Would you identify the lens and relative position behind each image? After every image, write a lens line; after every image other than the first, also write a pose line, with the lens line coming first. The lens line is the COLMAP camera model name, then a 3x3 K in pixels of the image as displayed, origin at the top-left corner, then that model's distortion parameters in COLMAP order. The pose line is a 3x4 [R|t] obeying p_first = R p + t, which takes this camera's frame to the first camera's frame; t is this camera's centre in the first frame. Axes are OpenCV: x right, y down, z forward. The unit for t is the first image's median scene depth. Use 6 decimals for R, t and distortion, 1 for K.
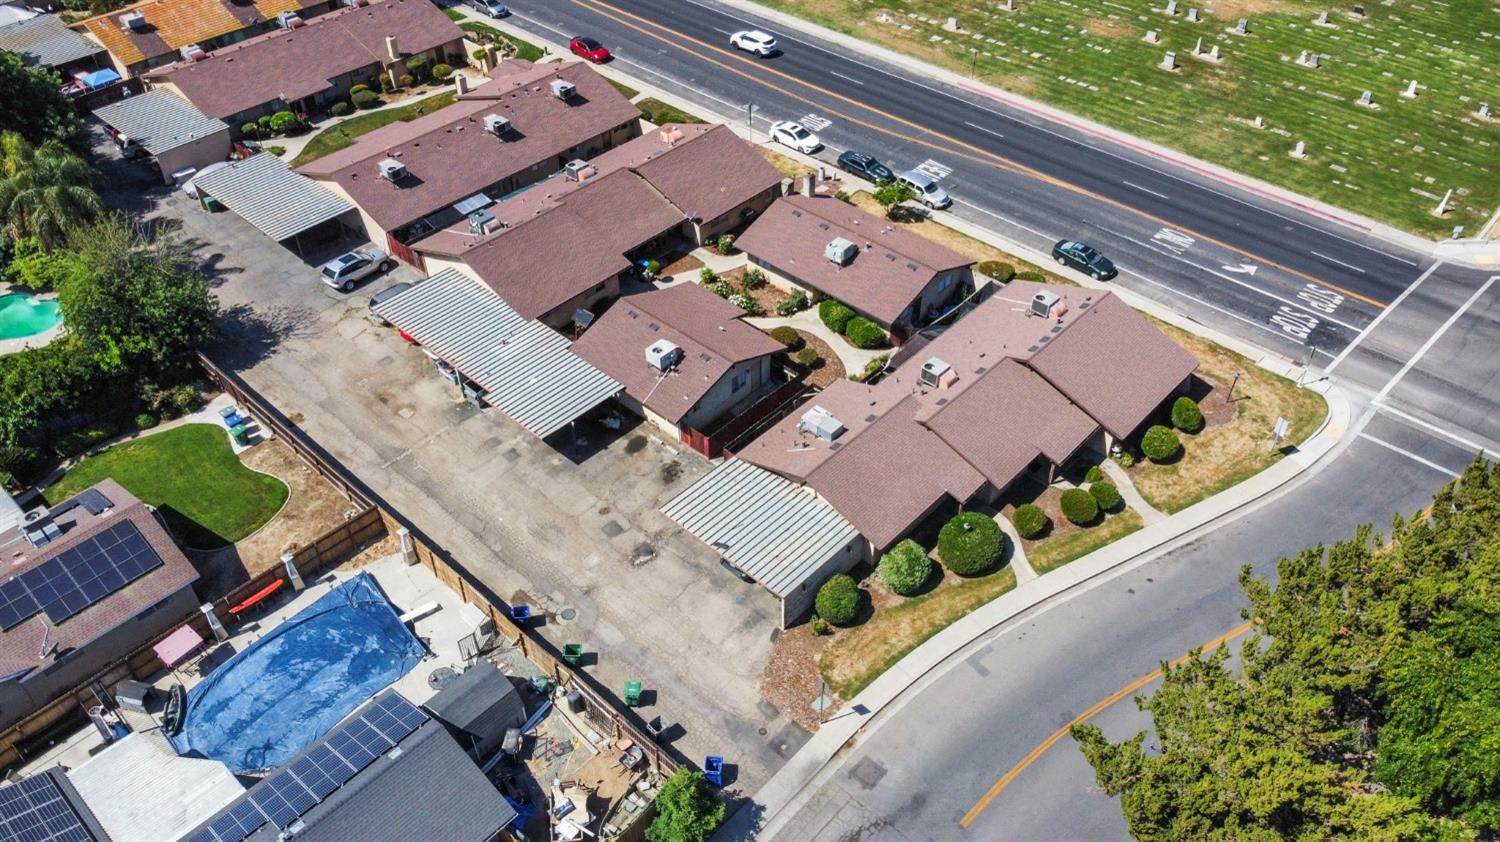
lens RADIAL K [[1174.3, 0, 749.0], [0, 1174.3, 372.4], [0, 0, 1]] dist [-0.001242, -0.002240]
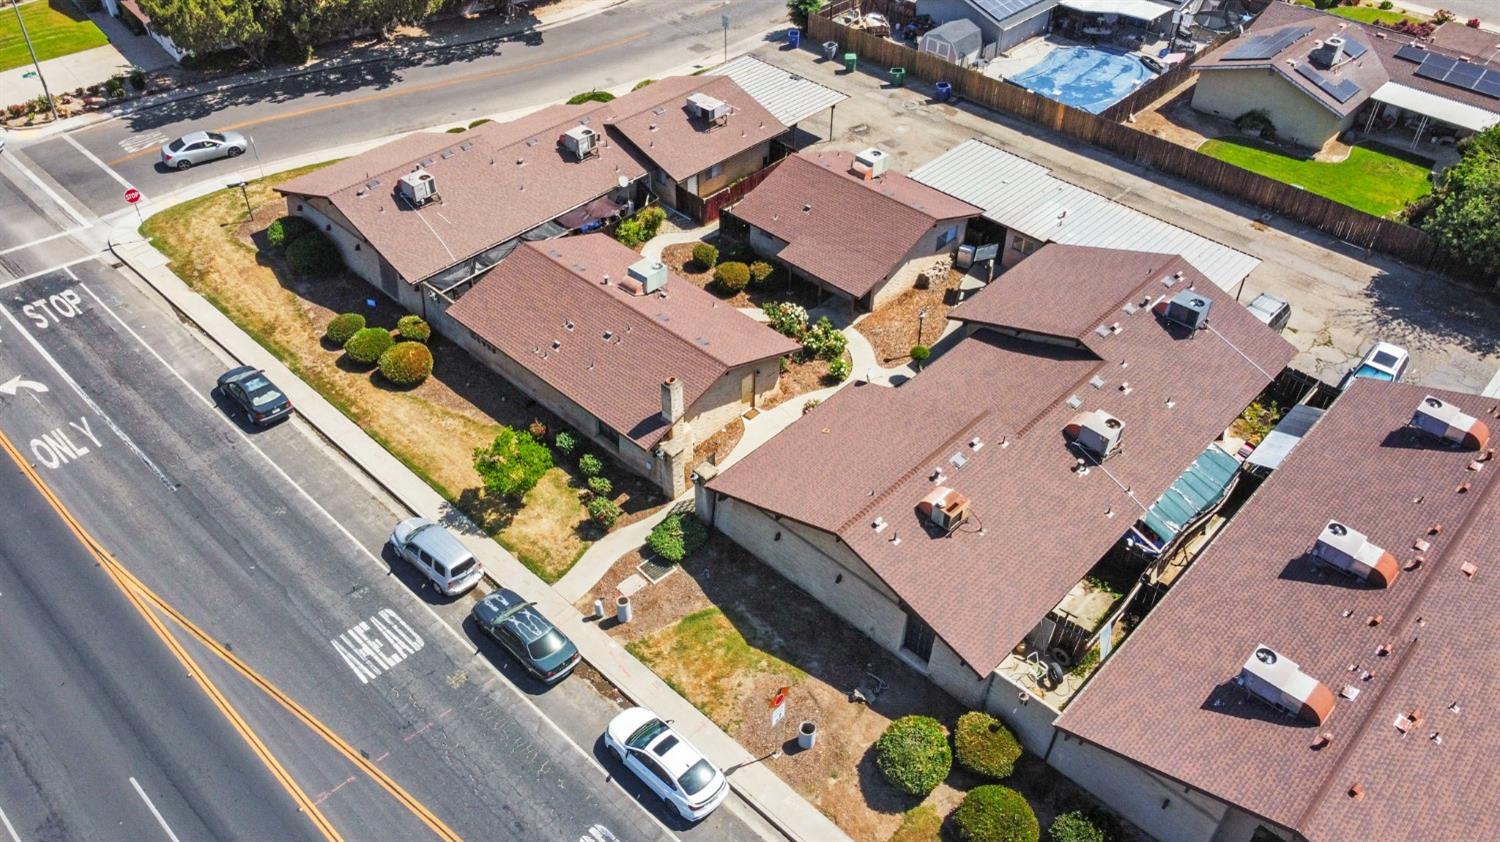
lens RADIAL K [[1174.3, 0, 749.0], [0, 1174.3, 372.4], [0, 0, 1]] dist [-0.001242, -0.002240]
pose [[-0.999941, -0.006453, 0.008692, 0.009465], [0.007082, 0.217285, 0.976083, -0.754912], [-0.008187, 0.976087, -0.217227, 1.177029]]
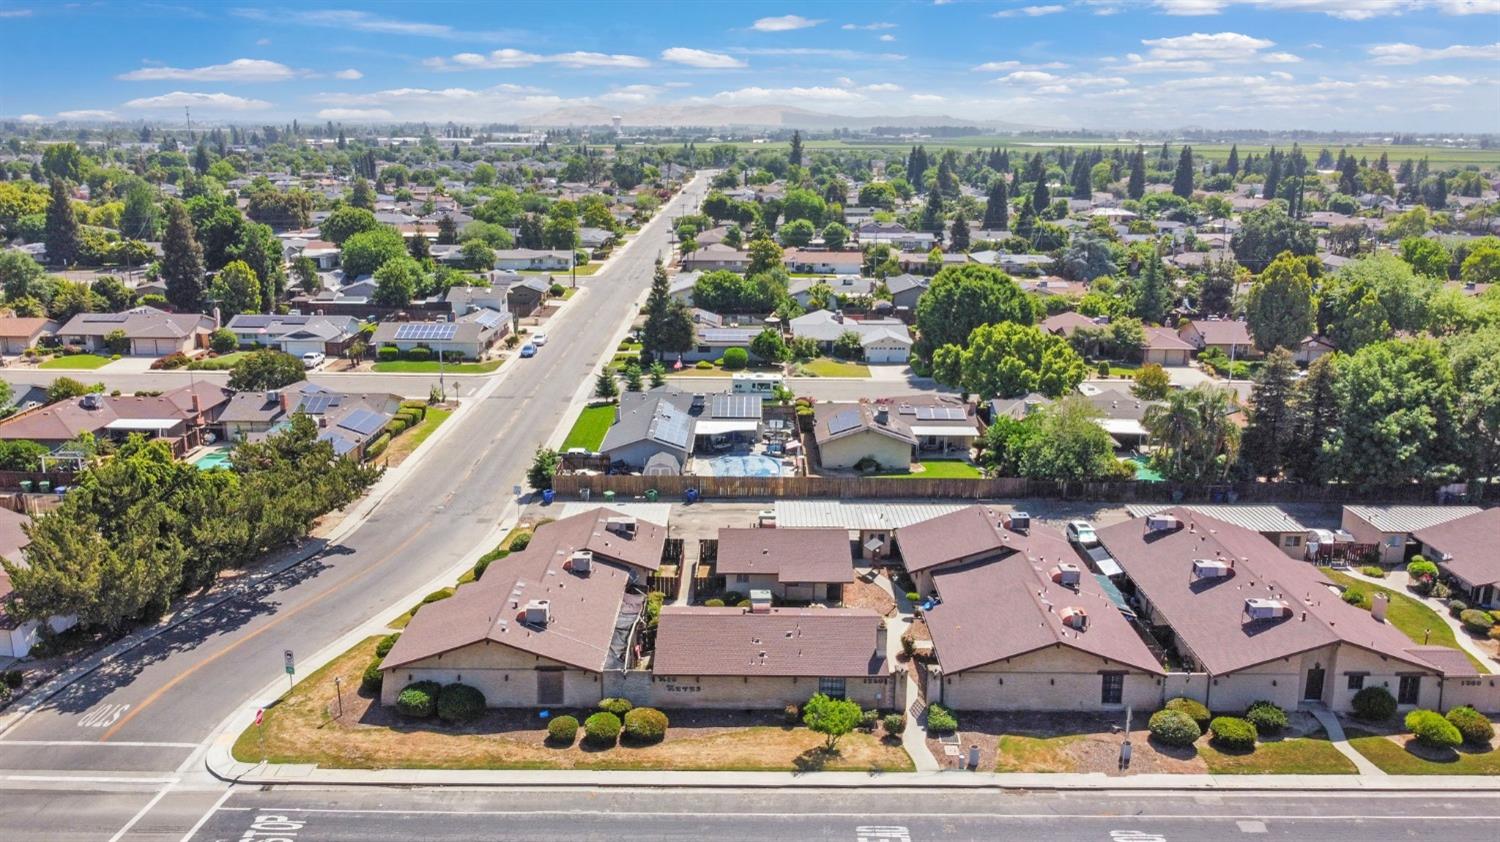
lens RADIAL K [[1174.3, 0, 749.0], [0, 1174.3, 372.4], [0, 0, 1]] dist [-0.001242, -0.002240]
pose [[-0.735597, 0.147539, -0.661158, 0.675995], [-0.425859, 0.658306, 0.620708, -0.801423], [0.526822, 0.738151, -0.421417, 1.230608]]
